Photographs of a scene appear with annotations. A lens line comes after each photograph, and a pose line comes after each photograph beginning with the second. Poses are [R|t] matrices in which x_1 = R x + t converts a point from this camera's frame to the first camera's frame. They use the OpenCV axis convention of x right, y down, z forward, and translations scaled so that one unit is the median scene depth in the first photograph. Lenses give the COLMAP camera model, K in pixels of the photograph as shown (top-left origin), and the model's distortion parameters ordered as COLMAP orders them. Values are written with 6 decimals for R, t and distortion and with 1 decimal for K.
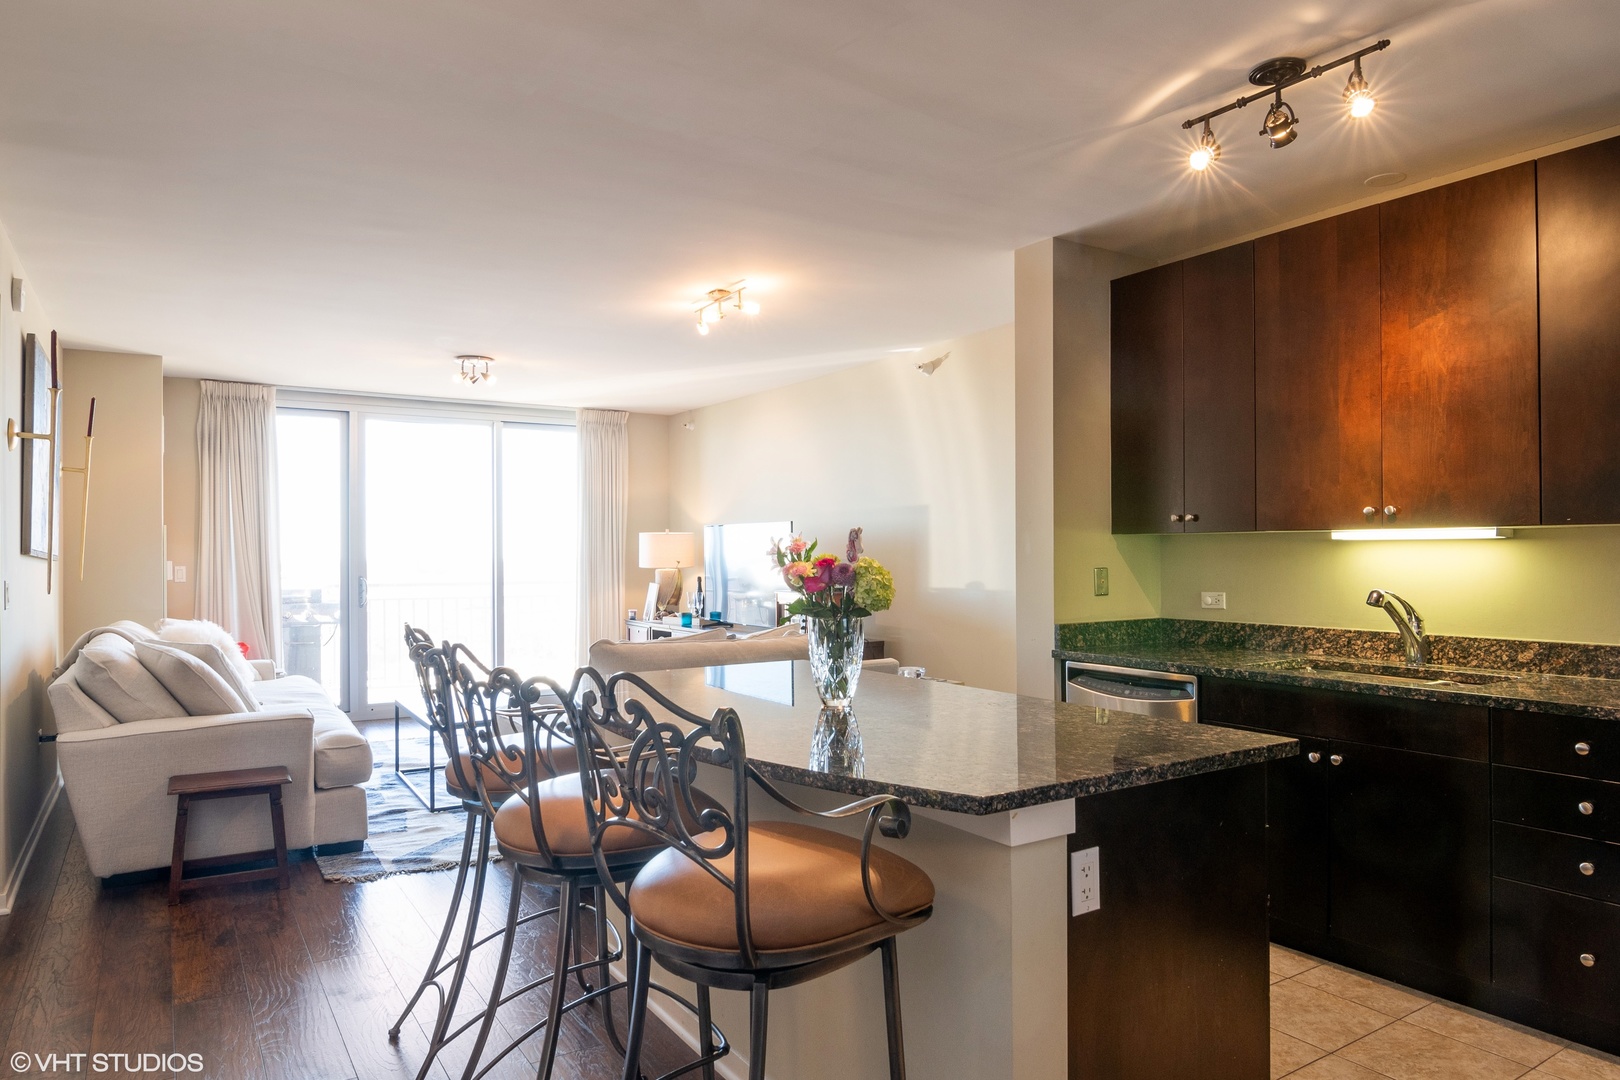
lens RADIAL K [[1013.7, 0, 823.9], [0, 1013.7, 543.4], [0, 0, 1]] dist [-0.017339, -0.001911]
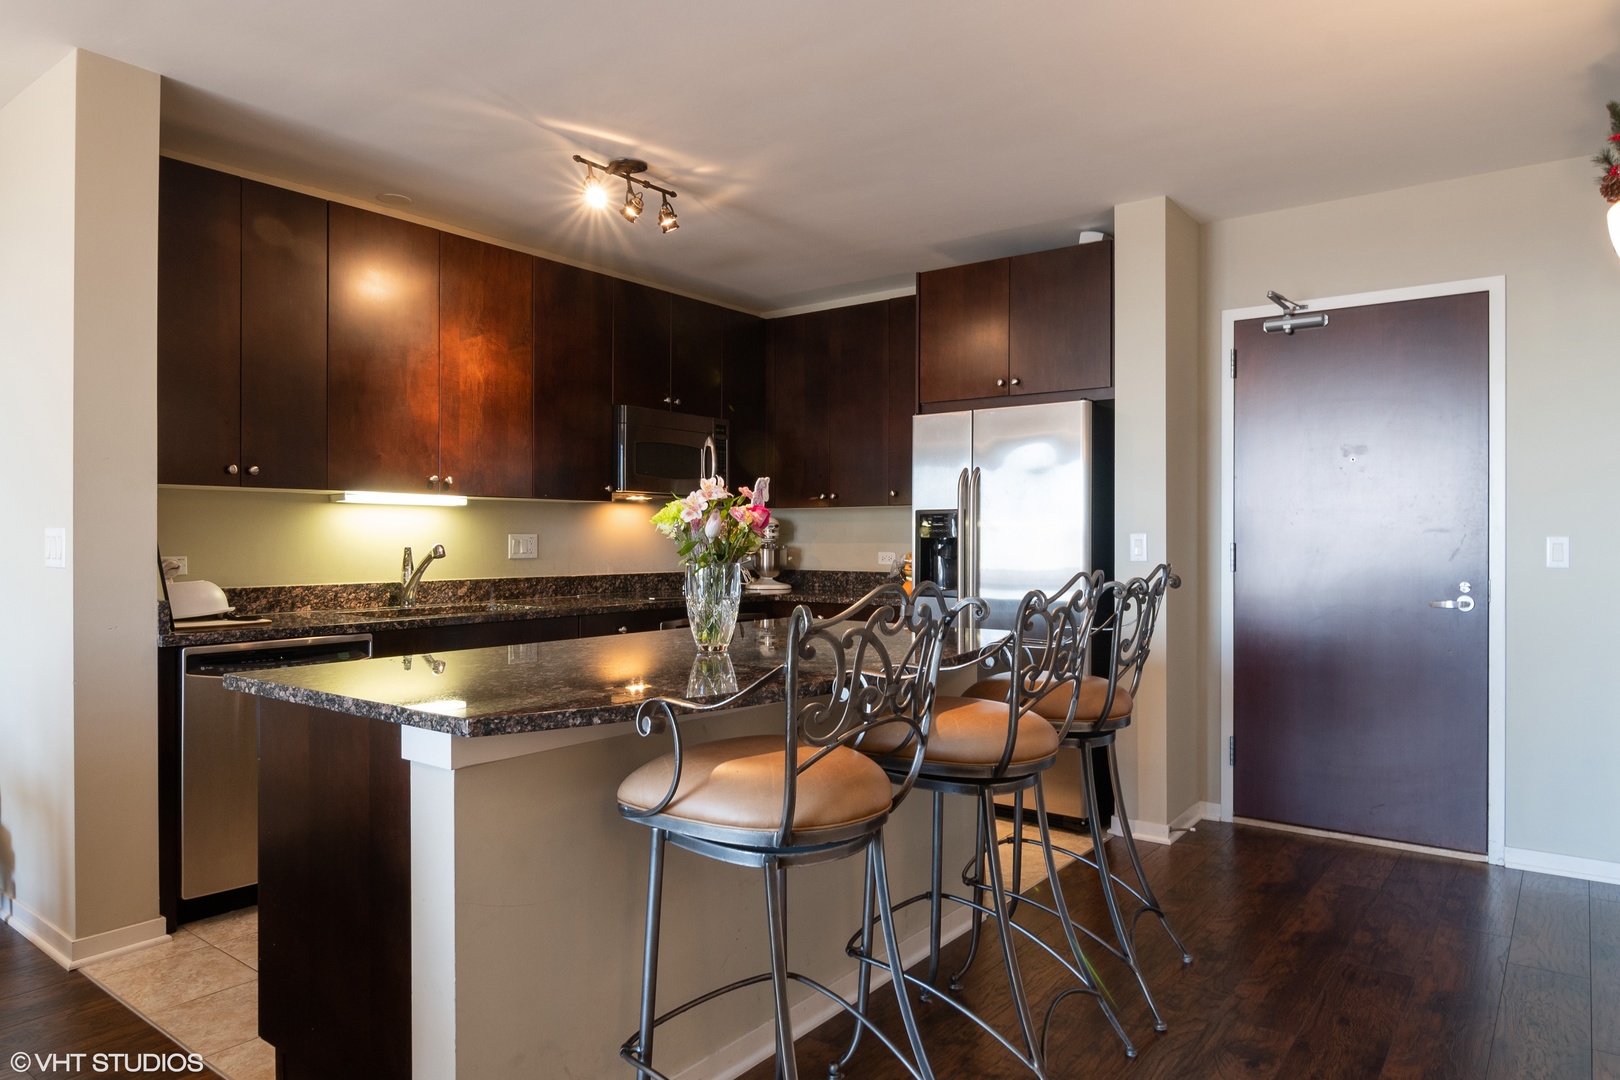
lens RADIAL K [[1013.7, 0, 823.9], [0, 1013.7, 543.4], [0, 0, 1]] dist [-0.017339, -0.001911]
pose [[-0.344442, -0.002207, 0.938805, -0.486004], [-0.009721, 0.999952, -0.001216, 0.026423], [-0.938757, -0.009545, -0.344447, 0.622361]]
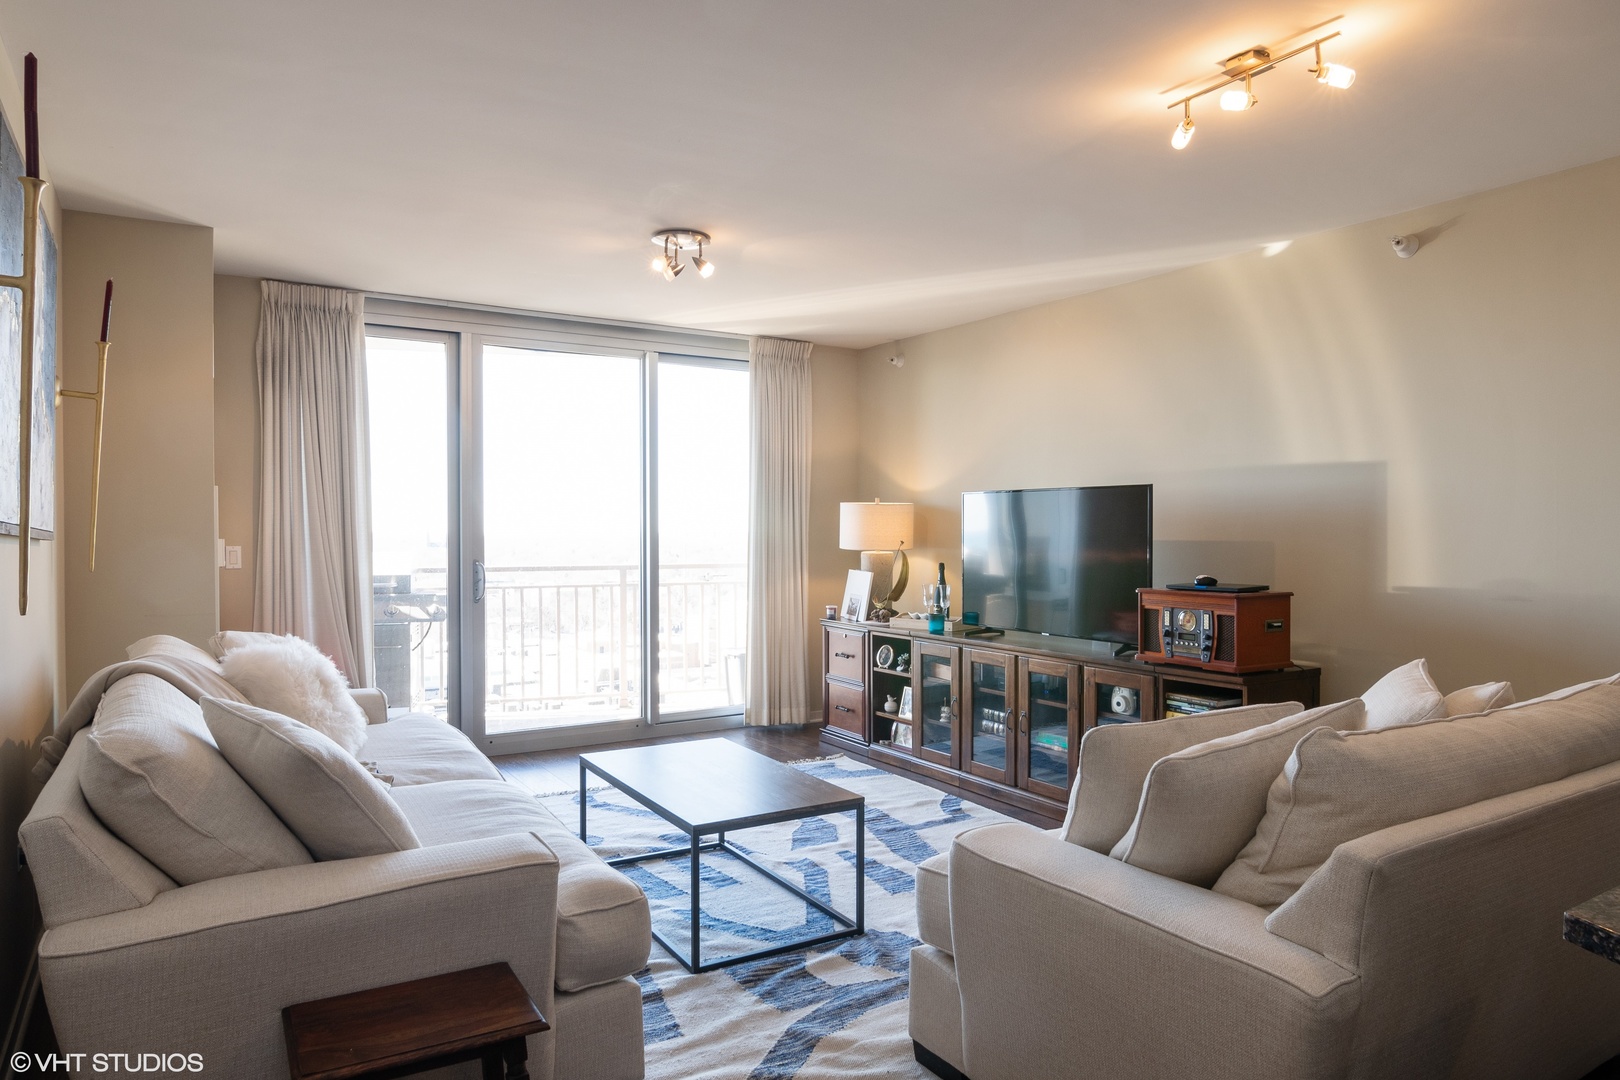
lens RADIAL K [[1013.7, 0, 823.9], [0, 1013.7, 543.4], [0, 0, 1]] dist [-0.017339, -0.001911]
pose [[0.999930, 0.005501, -0.010429, -0.308932], [-0.005261, 0.999722, 0.022962, 0.003721], [0.010553, -0.022906, 0.999682, 0.421688]]
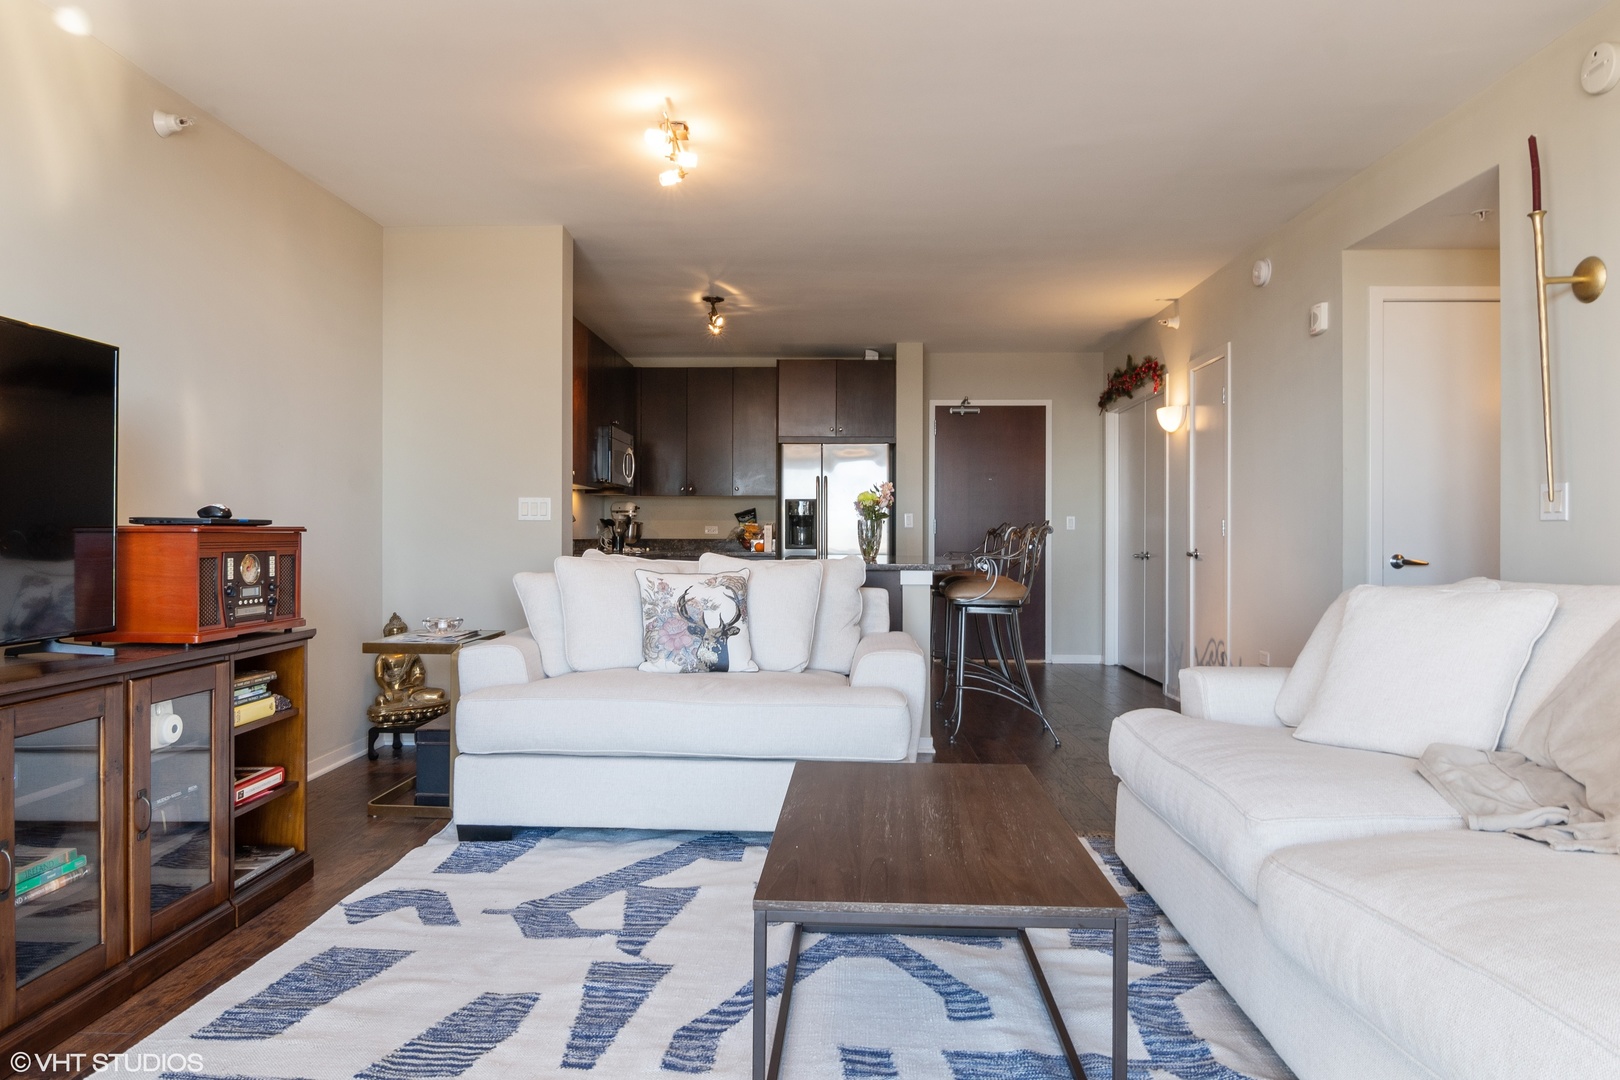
lens RADIAL K [[1013.7, 0, 823.9], [0, 1013.7, 543.4], [0, 0, 1]] dist [-0.017339, -0.001911]
pose [[-0.825429, -0.004183, 0.564490, -0.595795], [-0.005478, 0.999985, -0.000600, 0.062657], [-0.564479, -0.003587, -0.825440, 1.470245]]
